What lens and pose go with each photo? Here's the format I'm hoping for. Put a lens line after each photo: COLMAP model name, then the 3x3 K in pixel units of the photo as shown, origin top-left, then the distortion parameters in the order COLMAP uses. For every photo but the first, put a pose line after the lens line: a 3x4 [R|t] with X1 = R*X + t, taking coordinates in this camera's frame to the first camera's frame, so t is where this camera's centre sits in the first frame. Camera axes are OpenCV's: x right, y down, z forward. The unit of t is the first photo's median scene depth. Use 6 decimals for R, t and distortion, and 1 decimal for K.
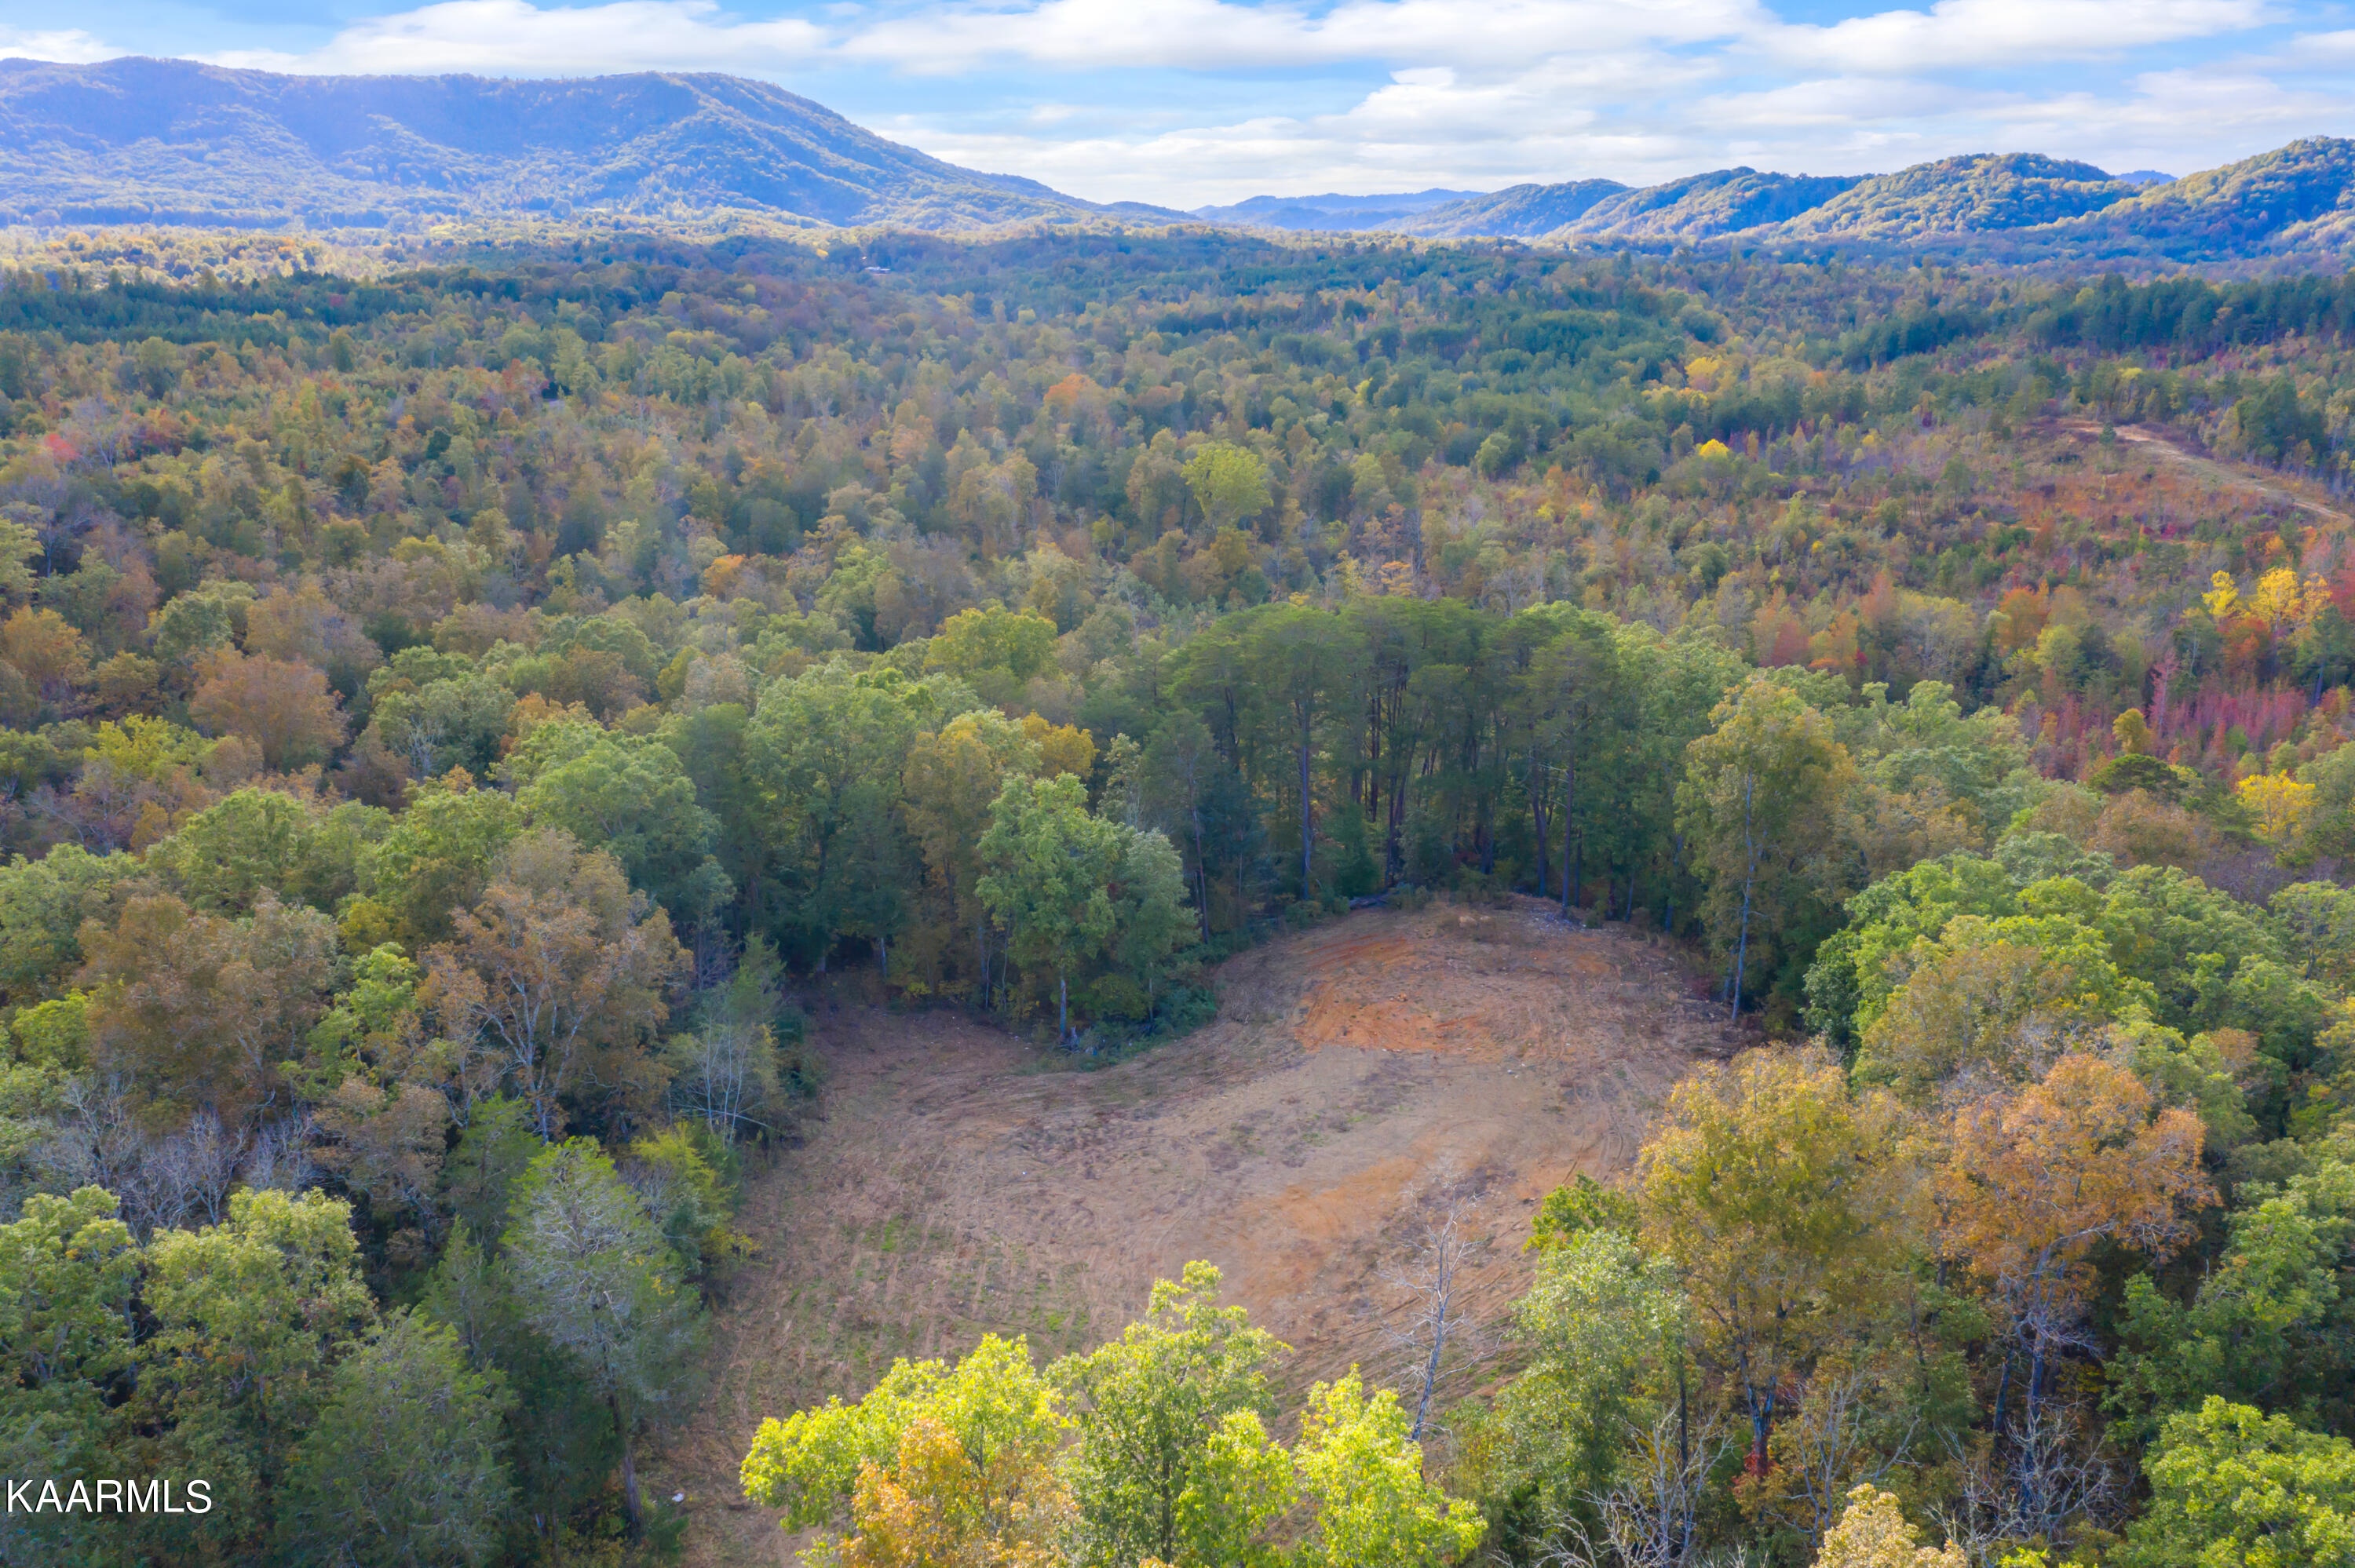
lens RADIAL K [[1854.7, 0, 1175.1], [0, 1854.7, 783.4], [0, 0, 1]] dist [-0.010578, 0.009738]
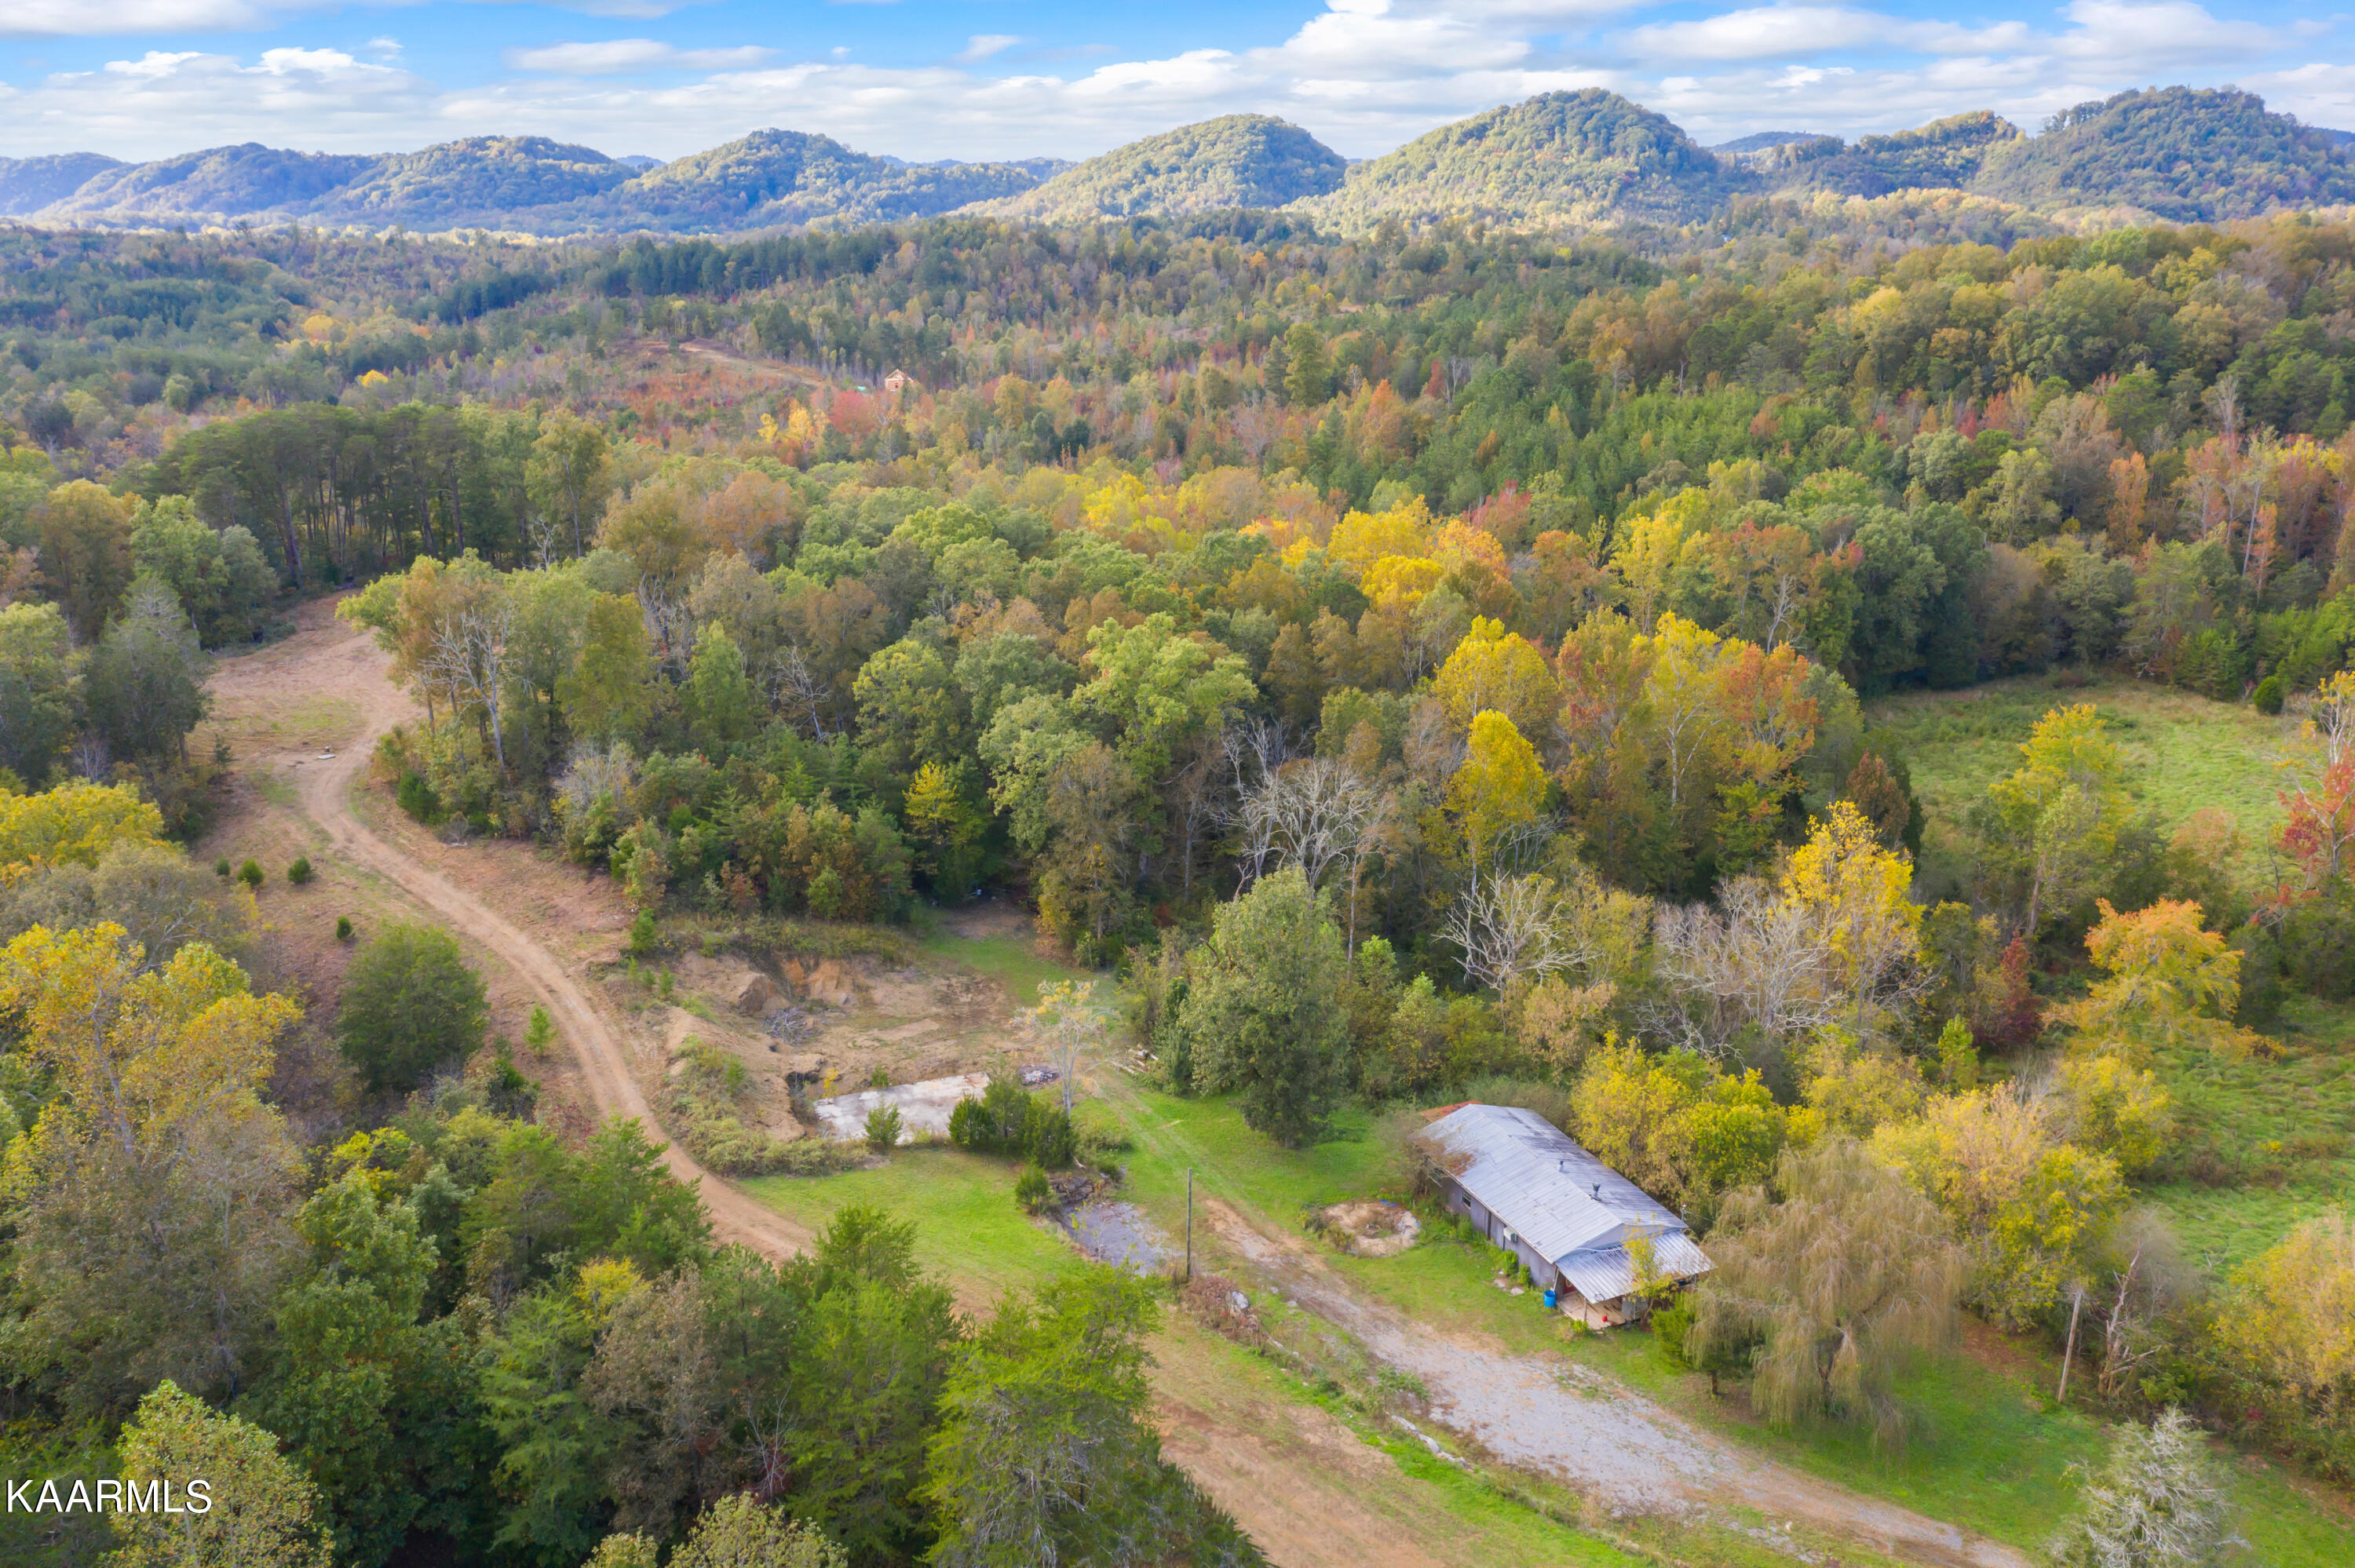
lens RADIAL K [[1854.7, 0, 1178.7], [0, 1854.7, 781.3], [0, 0, 1]] dist [-0.010578, 0.009738]
pose [[0.743109, -0.194996, 0.640130, -0.065516], [0.189510, 0.978764, 0.078153, 0.037352], [-0.641775, 0.063235, 0.764281, -0.110285]]
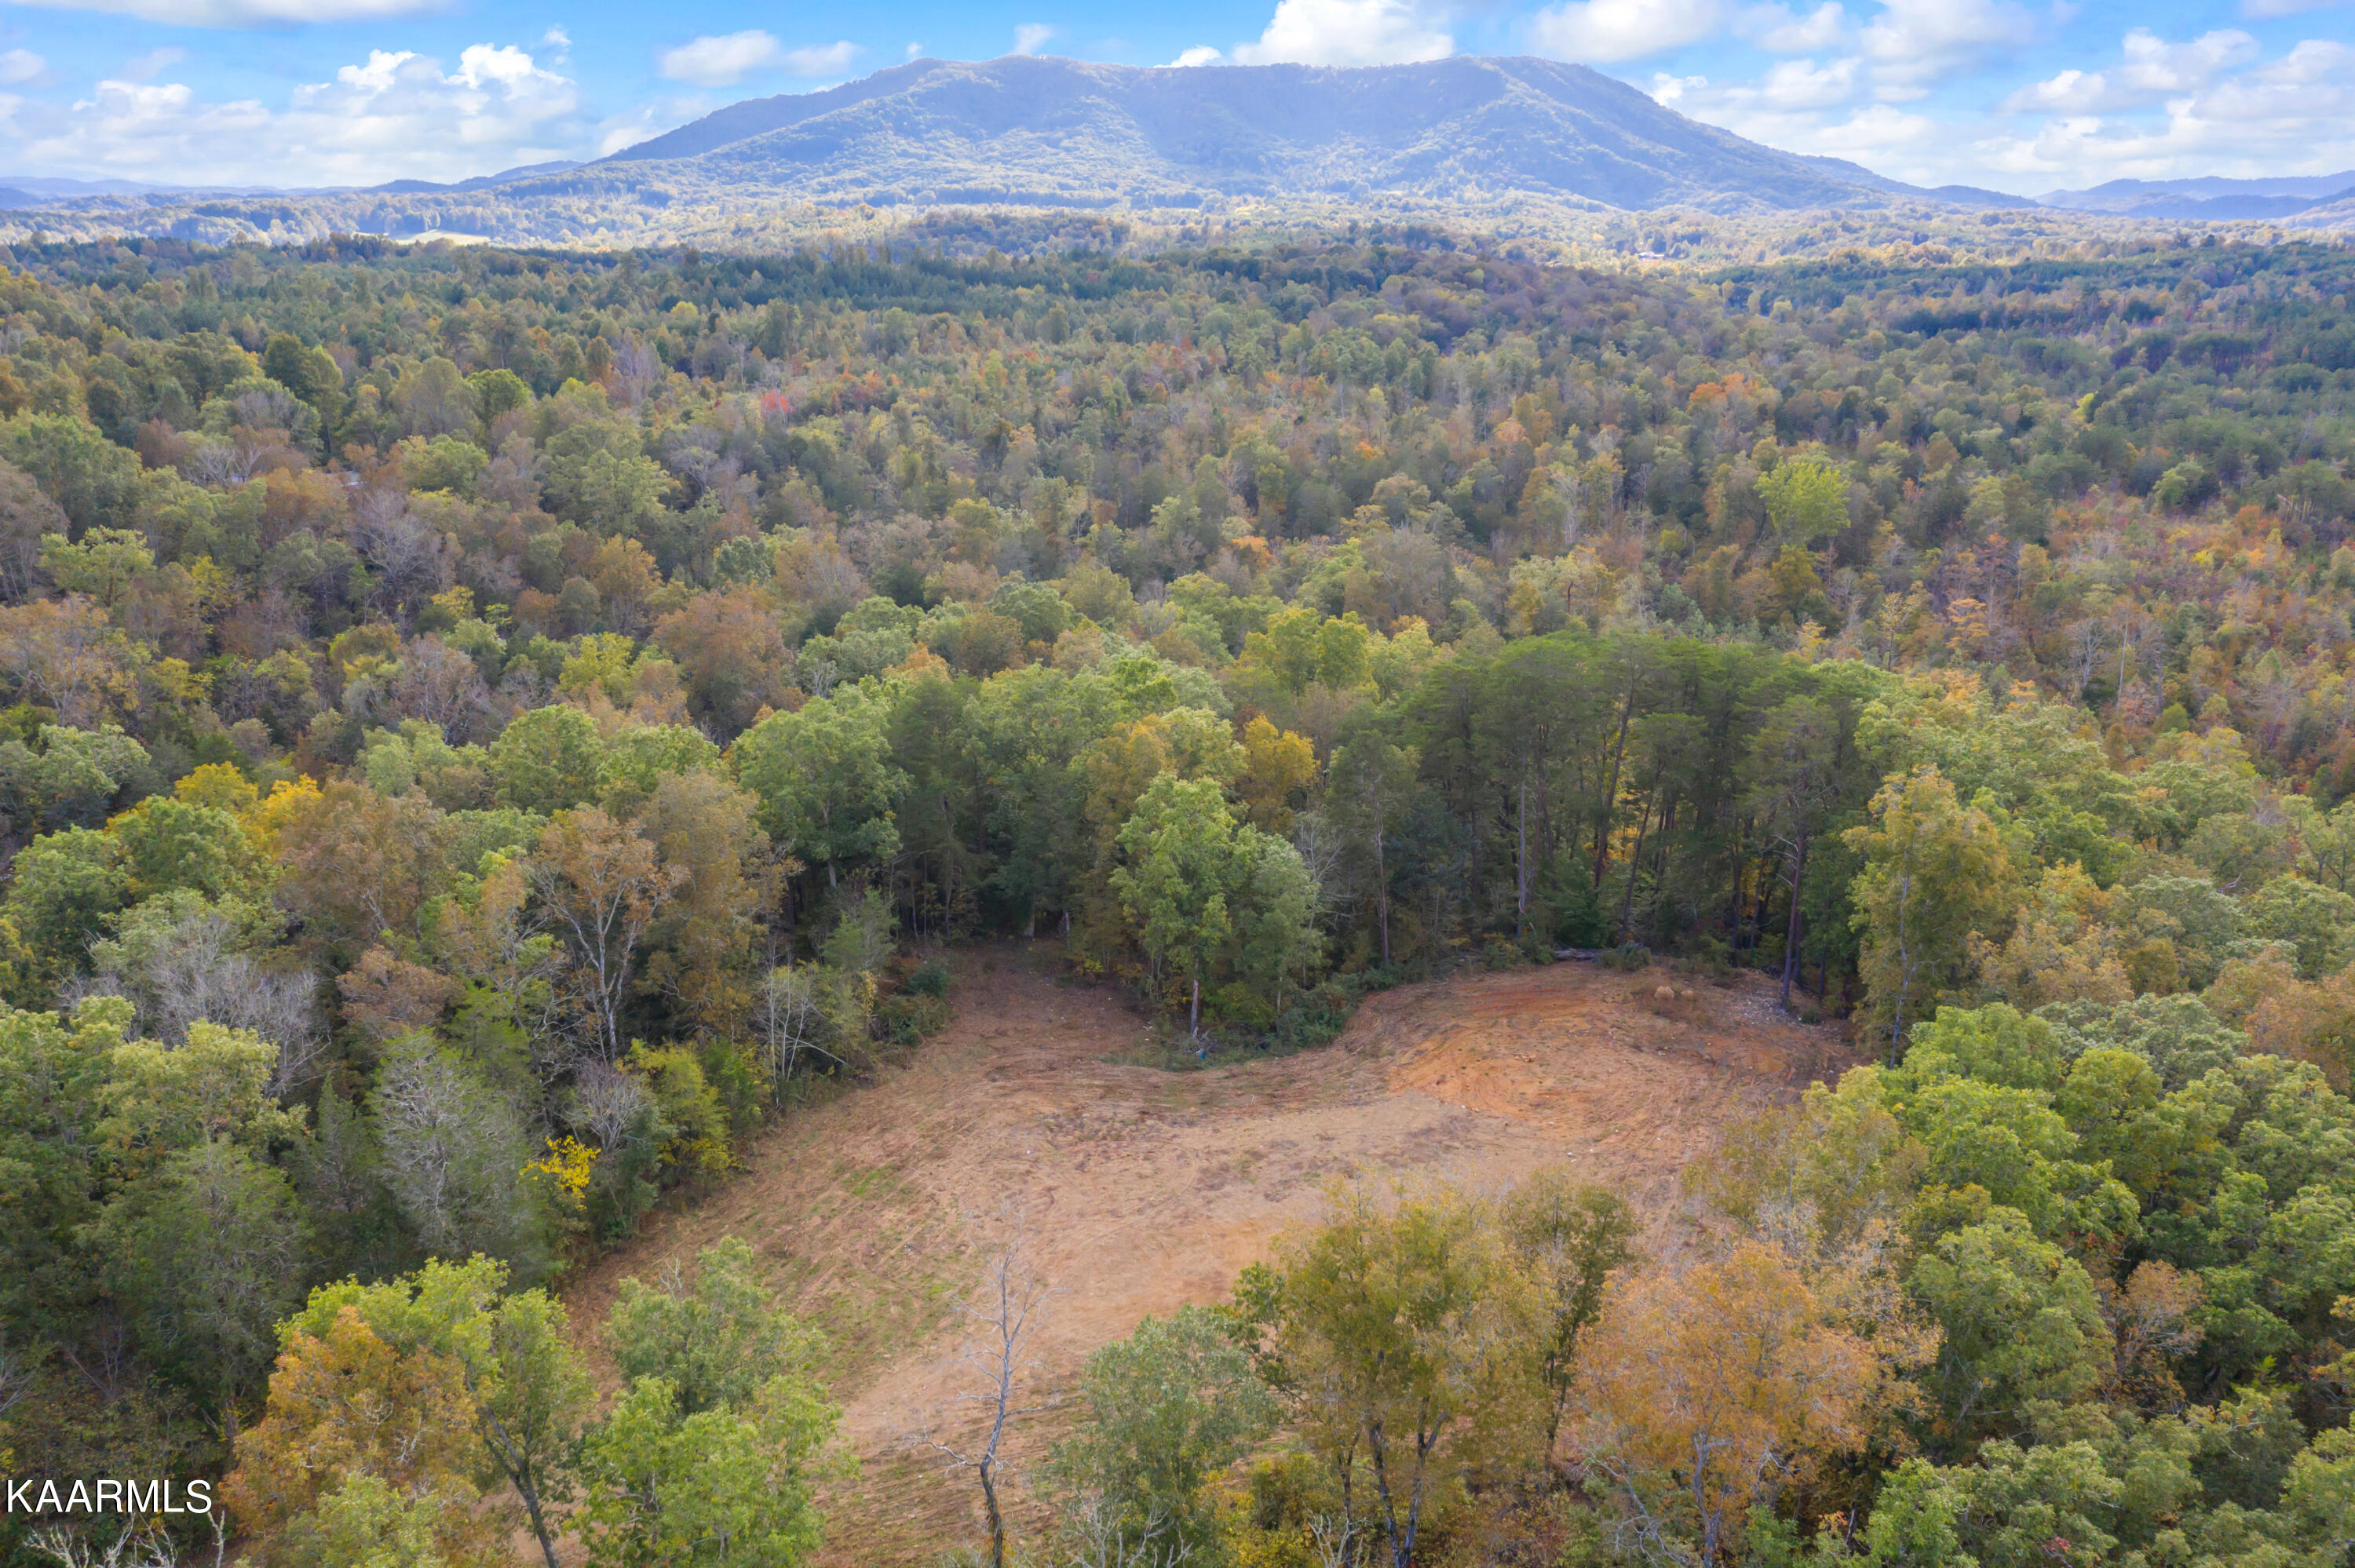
lens RADIAL K [[1854.7, 0, 1167.1], [0, 1854.7, 779.9], [0, 0, 1]] dist [-0.010578, 0.009738]
pose [[0.914459, 0.124738, -0.384975, 0.039962], [-0.122049, 0.992023, 0.031519, -0.004335], [0.385835, 0.018163, 0.922389, 0.007199]]
